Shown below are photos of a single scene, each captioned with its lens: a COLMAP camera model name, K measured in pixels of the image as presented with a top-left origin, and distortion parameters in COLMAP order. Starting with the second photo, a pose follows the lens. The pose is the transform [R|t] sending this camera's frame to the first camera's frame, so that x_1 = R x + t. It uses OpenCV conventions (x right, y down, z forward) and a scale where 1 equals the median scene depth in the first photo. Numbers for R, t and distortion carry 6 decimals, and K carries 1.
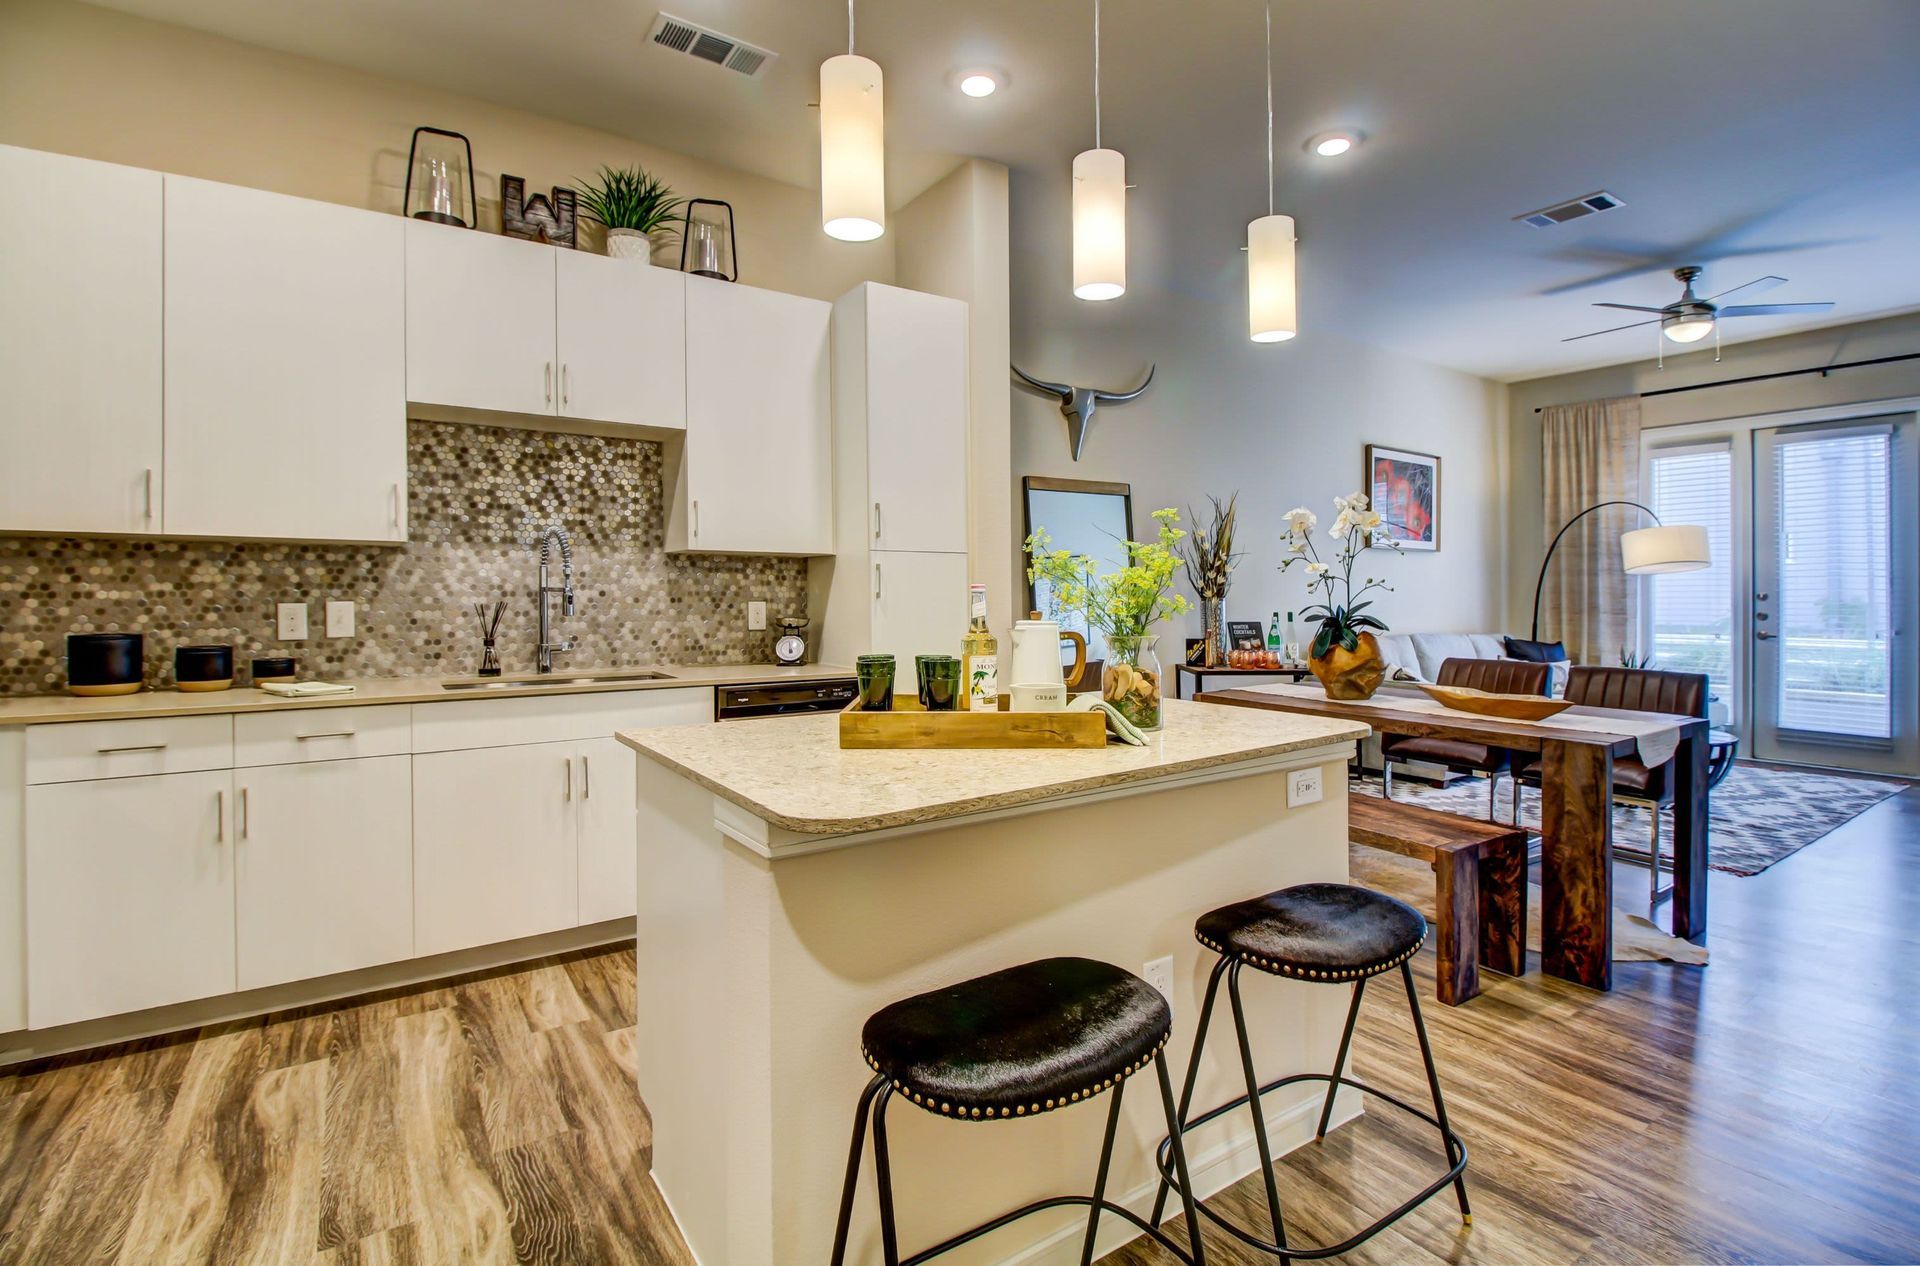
lens RADIAL K [[907.8, 0, 960.0], [0, 907.8, 588.5], [0, 0, 1]] dist [-0.009926, -0.003160]
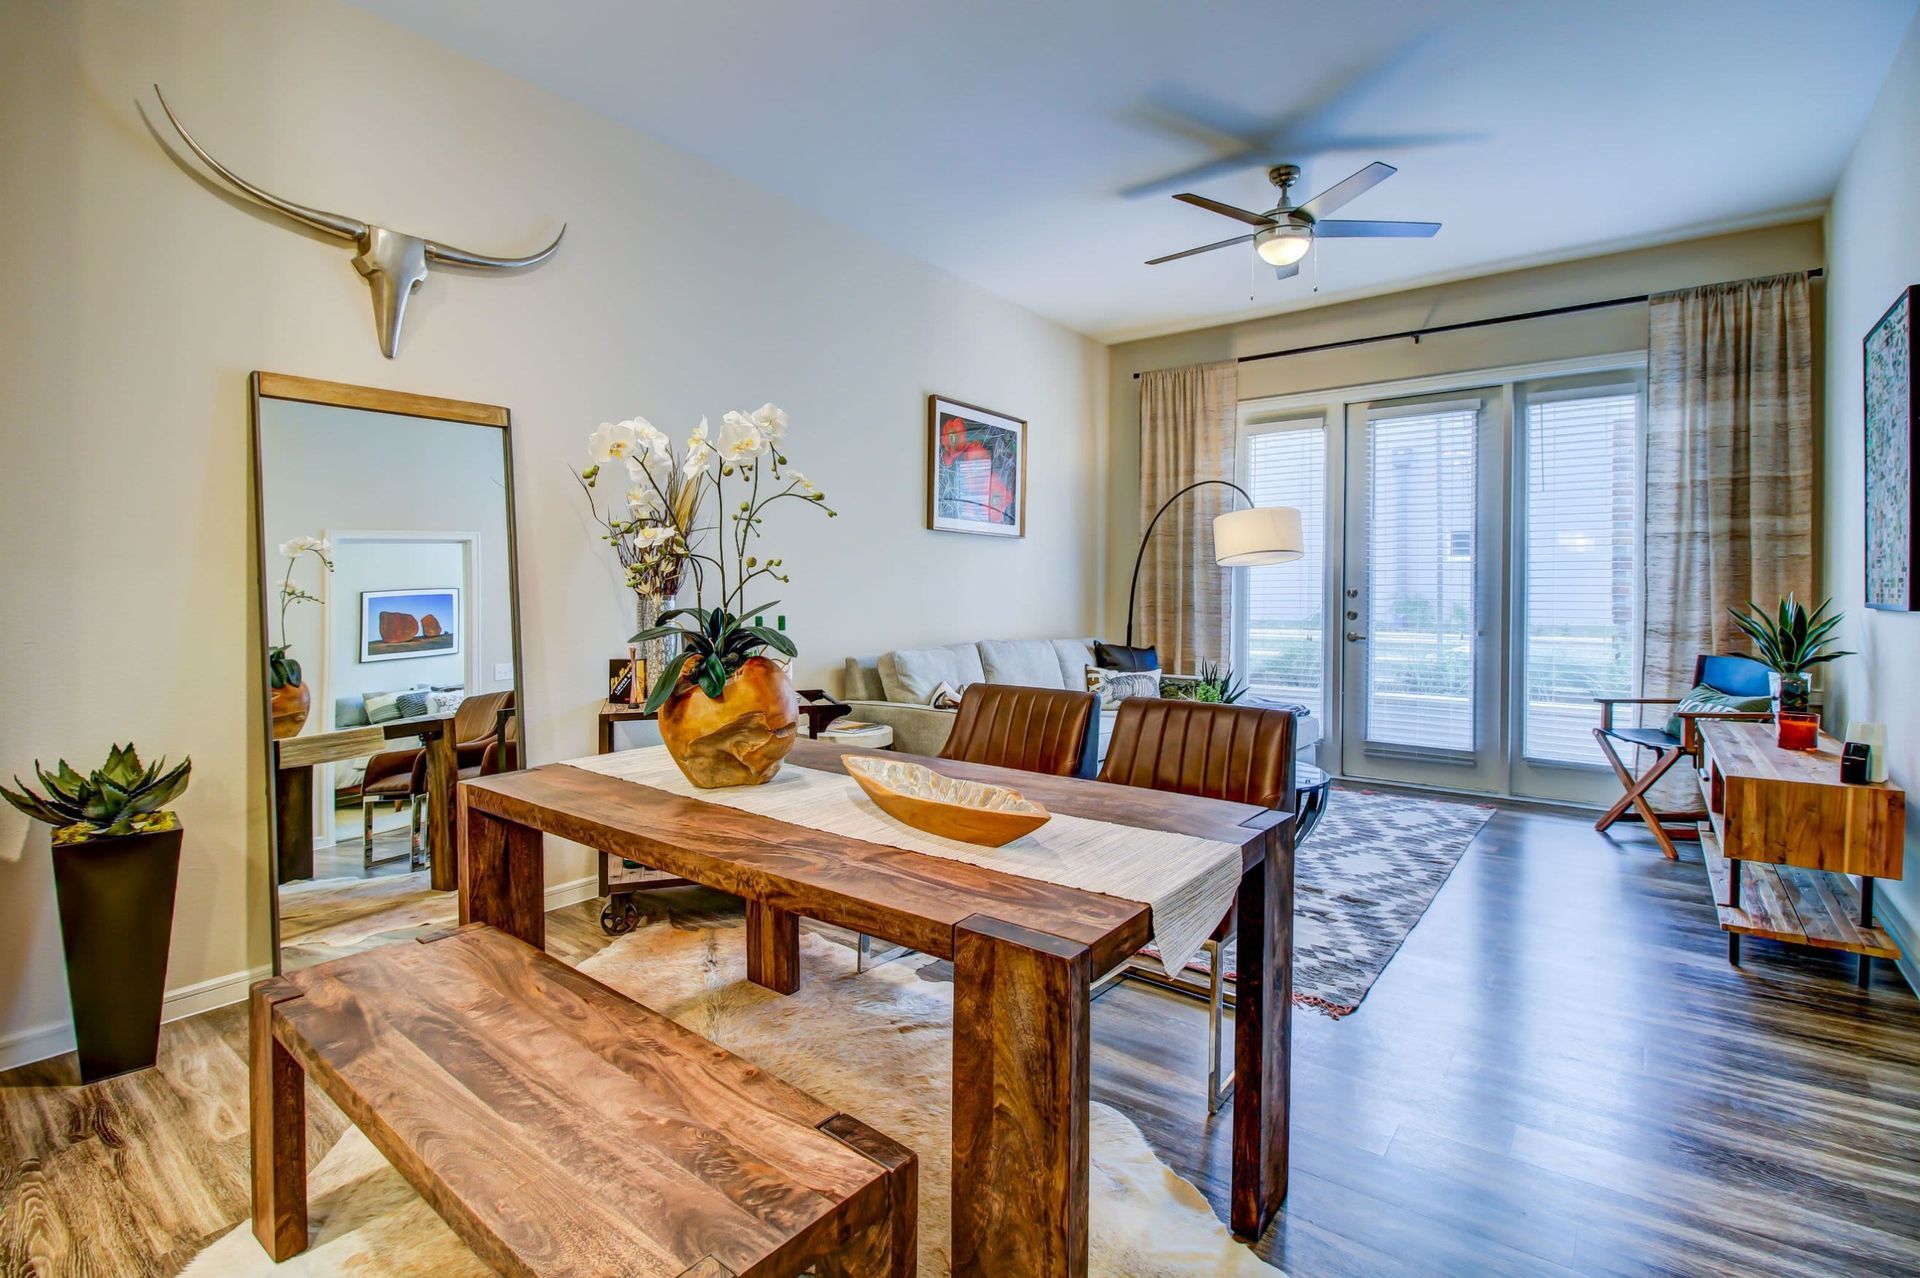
lens RADIAL K [[892.7, 0, 946.6], [0, 892.7, 598.2], [0, 0, 1]] dist [0.015936, -0.001382]
pose [[0.951762, -0.001265, 0.306835, 0.416236], [-0.003804, 0.999866, 0.015920, 0.002504], [-0.306814, -0.016319, 0.951630, 0.489186]]
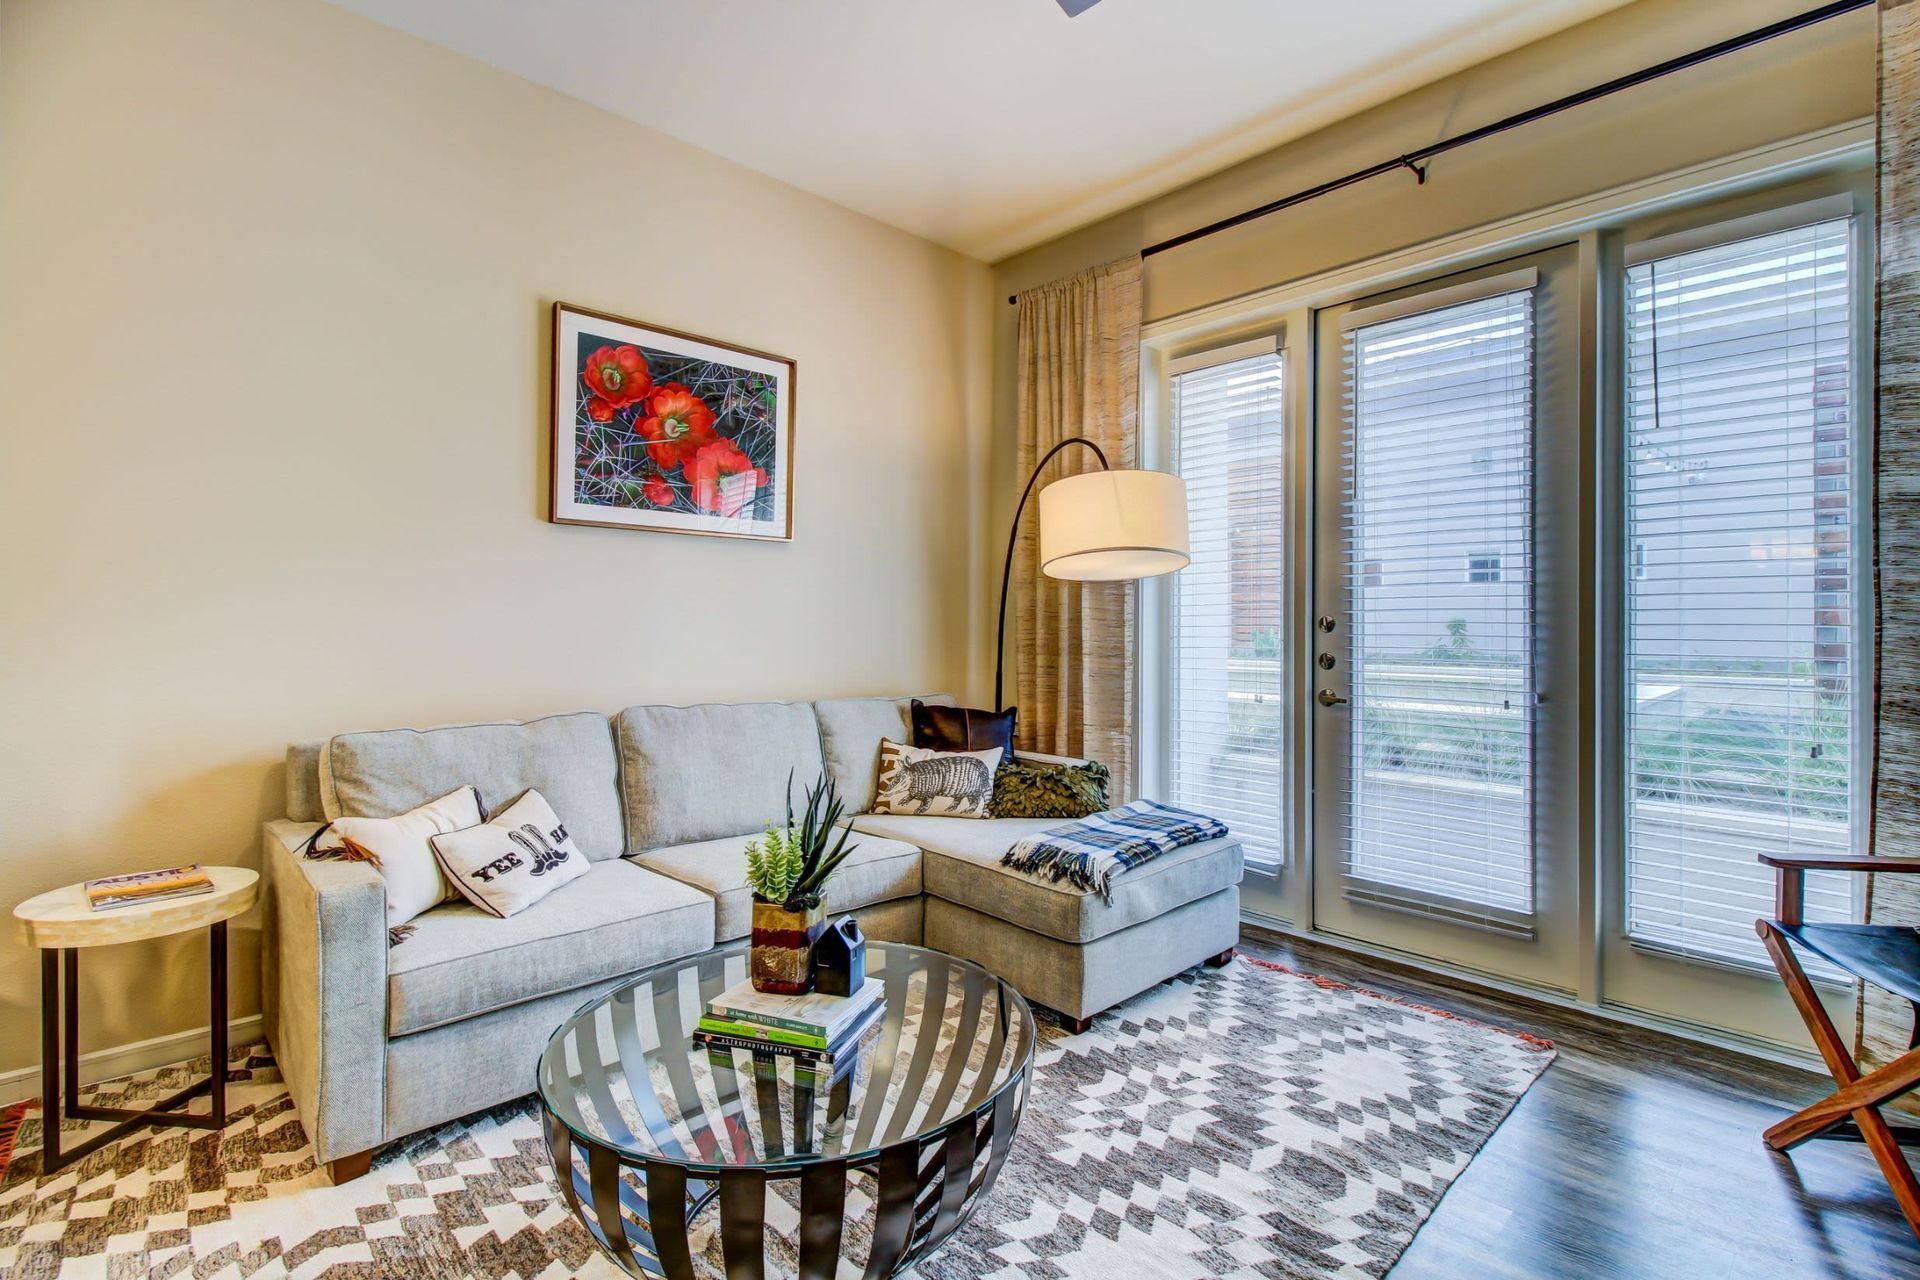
lens RADIAL K [[892.7, 0, 957.1], [0, 892.7, 621.1], [0, 0, 1]] dist [0.015936, -0.001382]
pose [[0.985956, -0.003269, 0.166971, 1.023756], [0.002124, 0.999973, 0.007036, 0.005112], [-0.166989, -0.006583, 0.985937, 0.896239]]
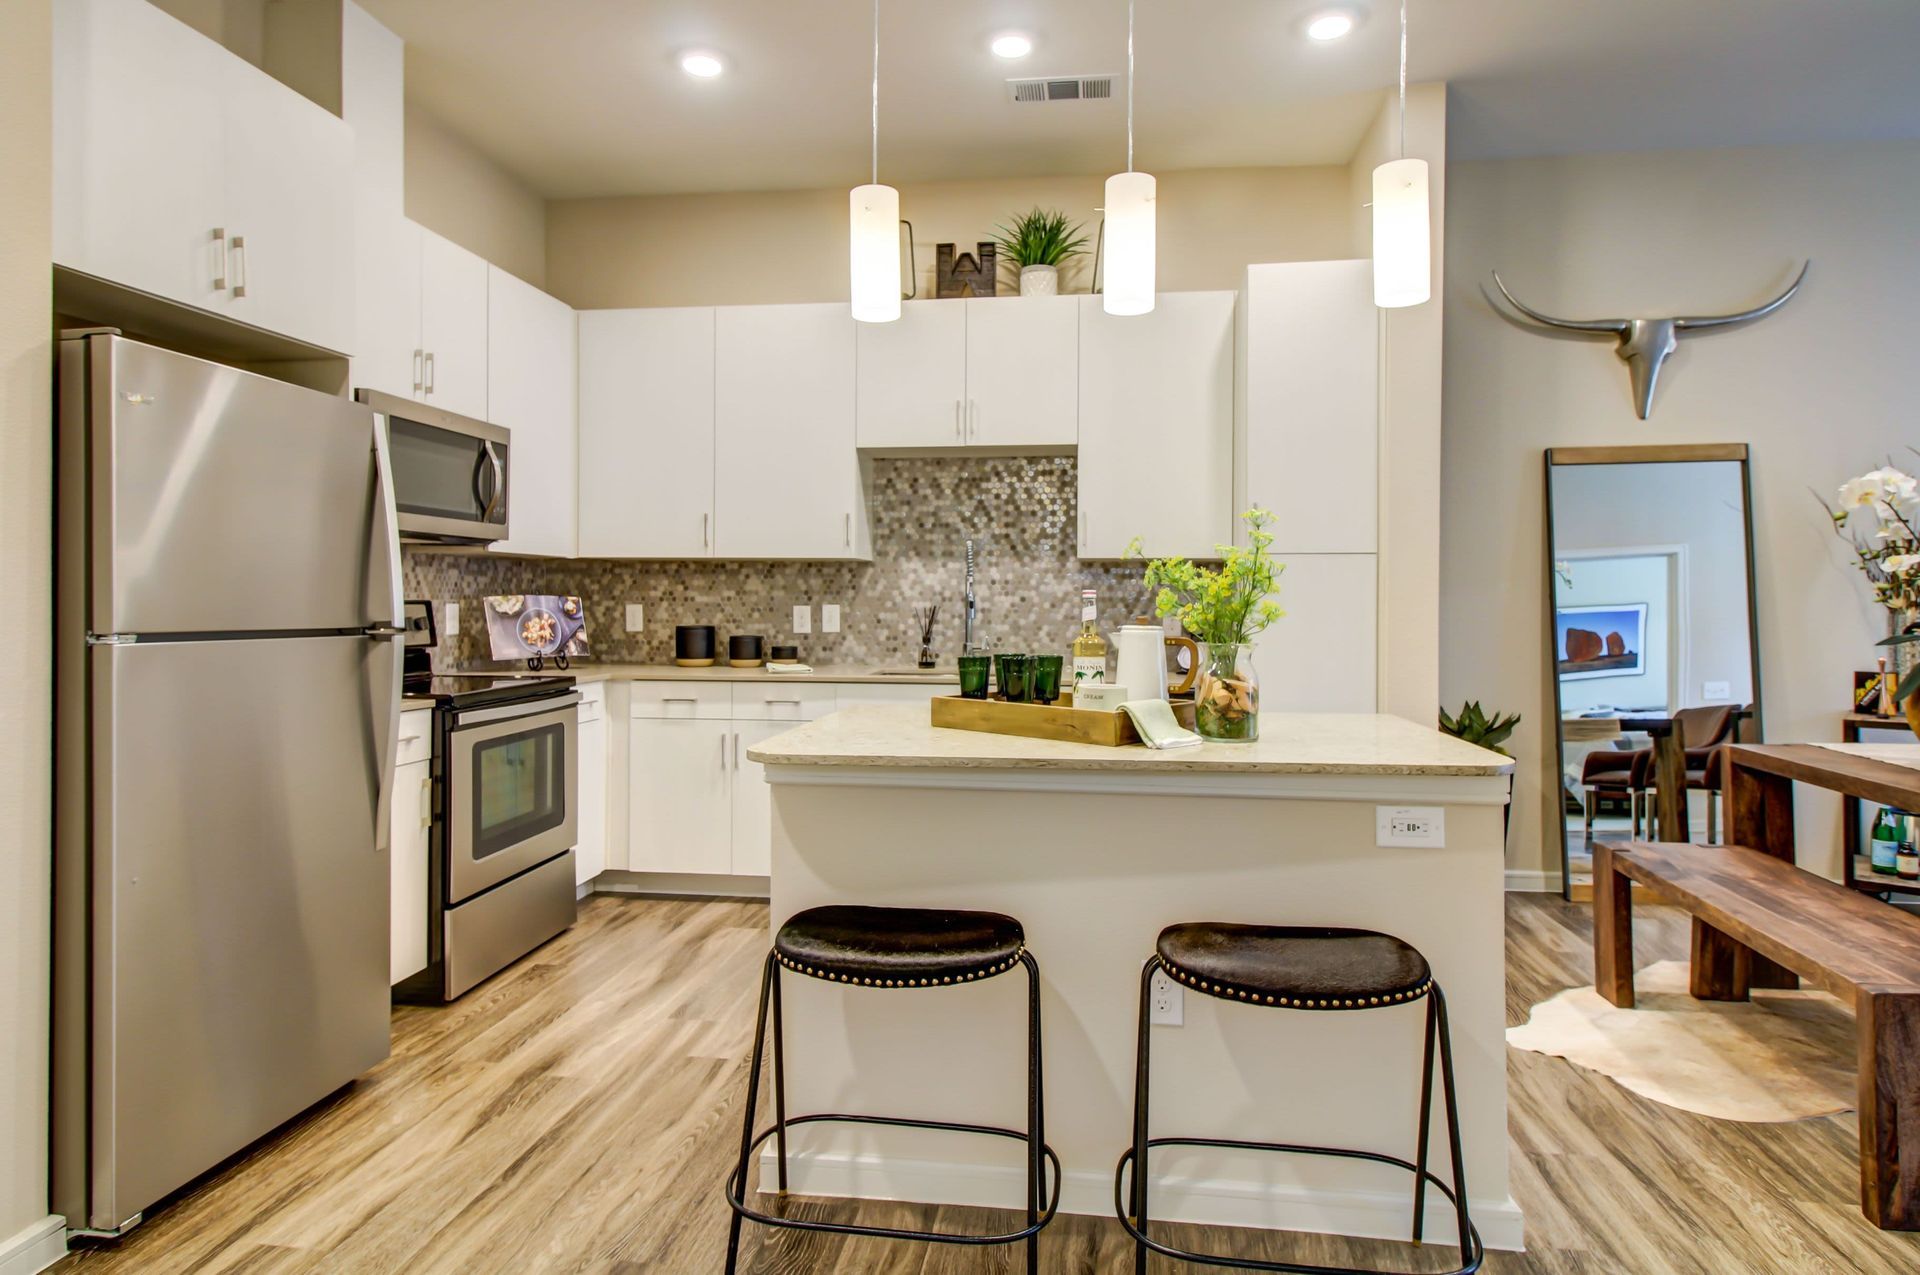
lens RADIAL K [[1078.4, 0, 949.0], [0, 1078.4, 592.4], [0, 0, 1]] dist [-0.001980, -0.001729]
pose [[0.736715, -0.001631, -0.676201, 0.433280], [-0.000007, 0.999997, -0.002419, 0.000287], [0.676203, 0.001787, 0.736713, -0.027214]]
